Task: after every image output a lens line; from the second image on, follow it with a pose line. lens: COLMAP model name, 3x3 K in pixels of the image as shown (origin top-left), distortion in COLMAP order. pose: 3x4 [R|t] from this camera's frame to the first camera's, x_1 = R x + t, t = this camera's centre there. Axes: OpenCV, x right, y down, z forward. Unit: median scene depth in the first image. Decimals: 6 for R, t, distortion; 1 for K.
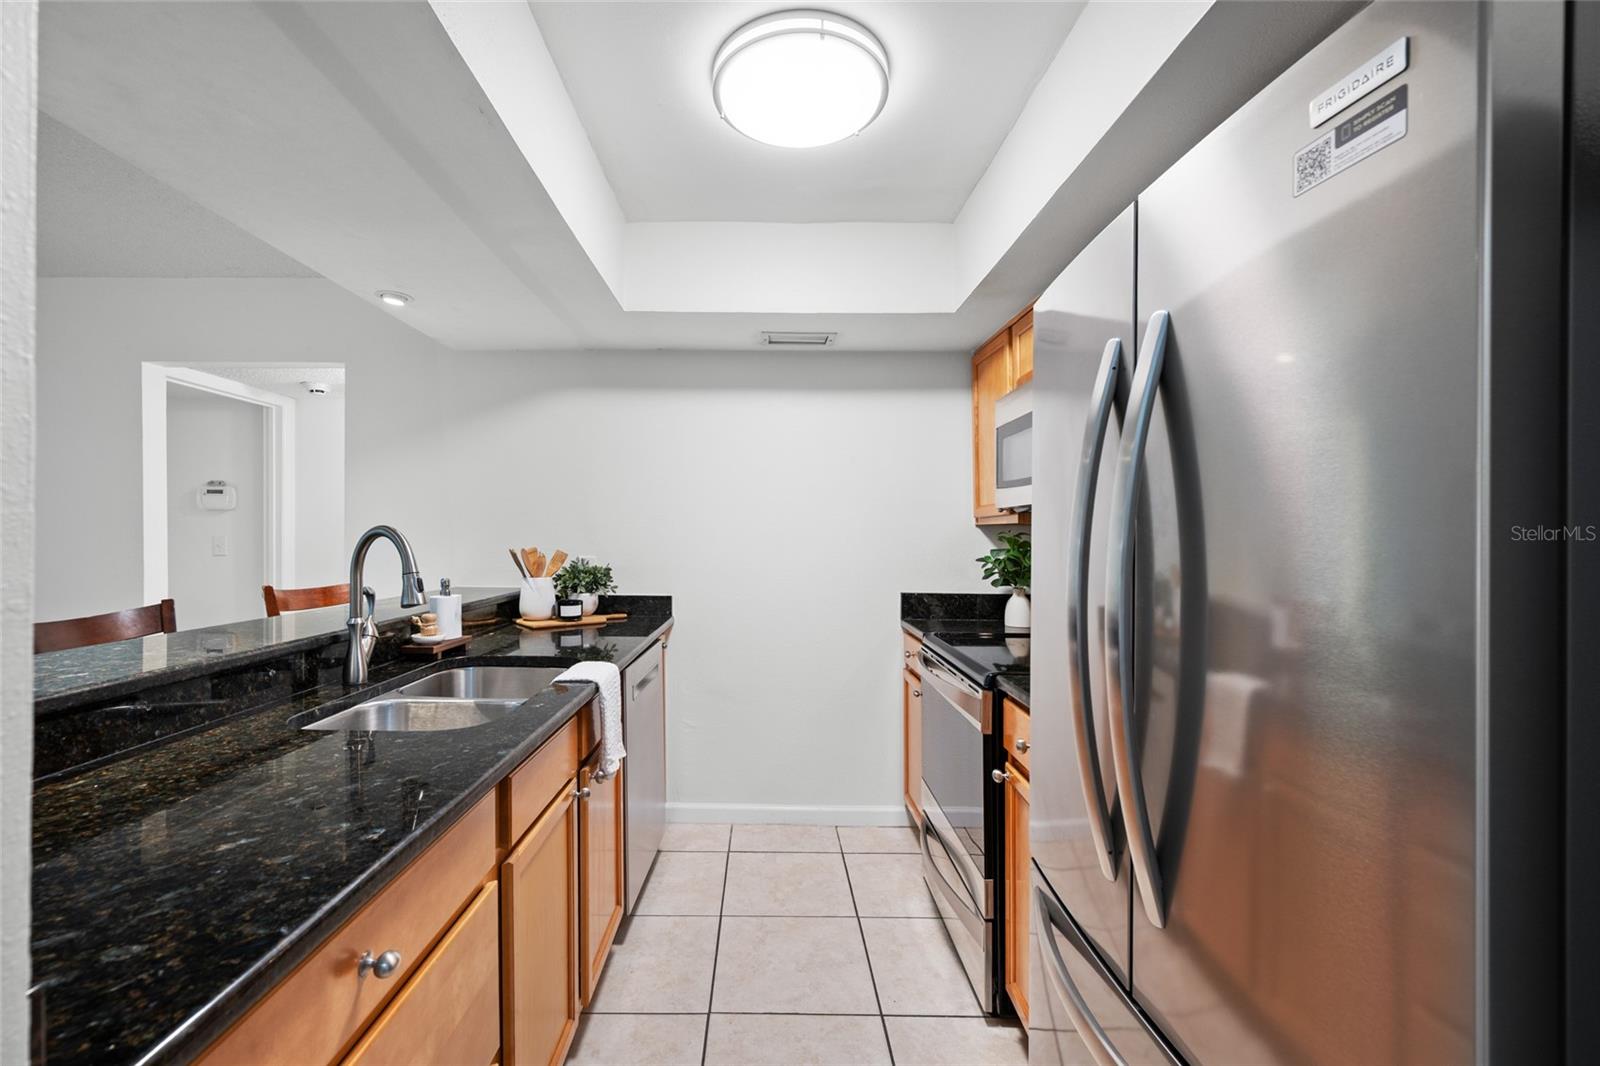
lens RADIAL K [[677.7, 0, 745.5], [0, 677.7, 546.0], [0, 0, 1]] dist [0.001718, -0.000006]
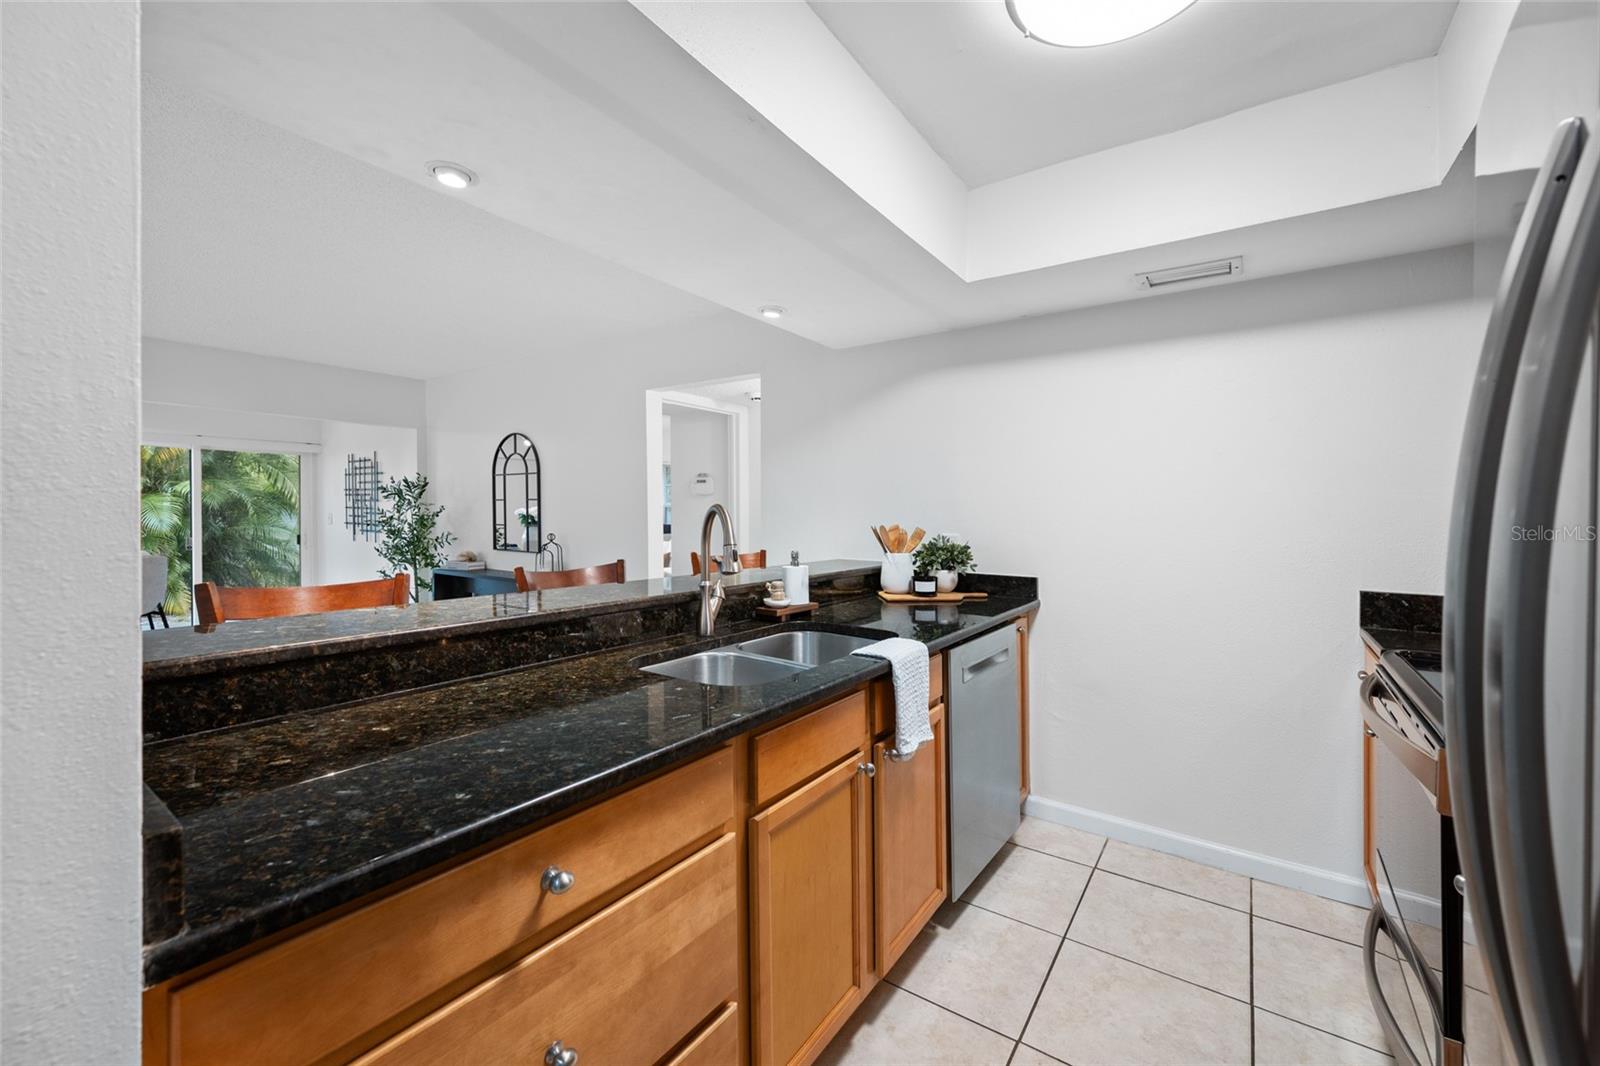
lens RADIAL K [[632.8, 0, 794.2], [0, 632.8, 527.3], [0, 0, 1]] dist [-0.000960, 0.000953]
pose [[0.829763, 0.011226, -0.558003, 0.126490], [-0.008691, 0.999936, 0.007194, 0.000685], [0.558048, -0.001120, 0.829808, 0.106450]]
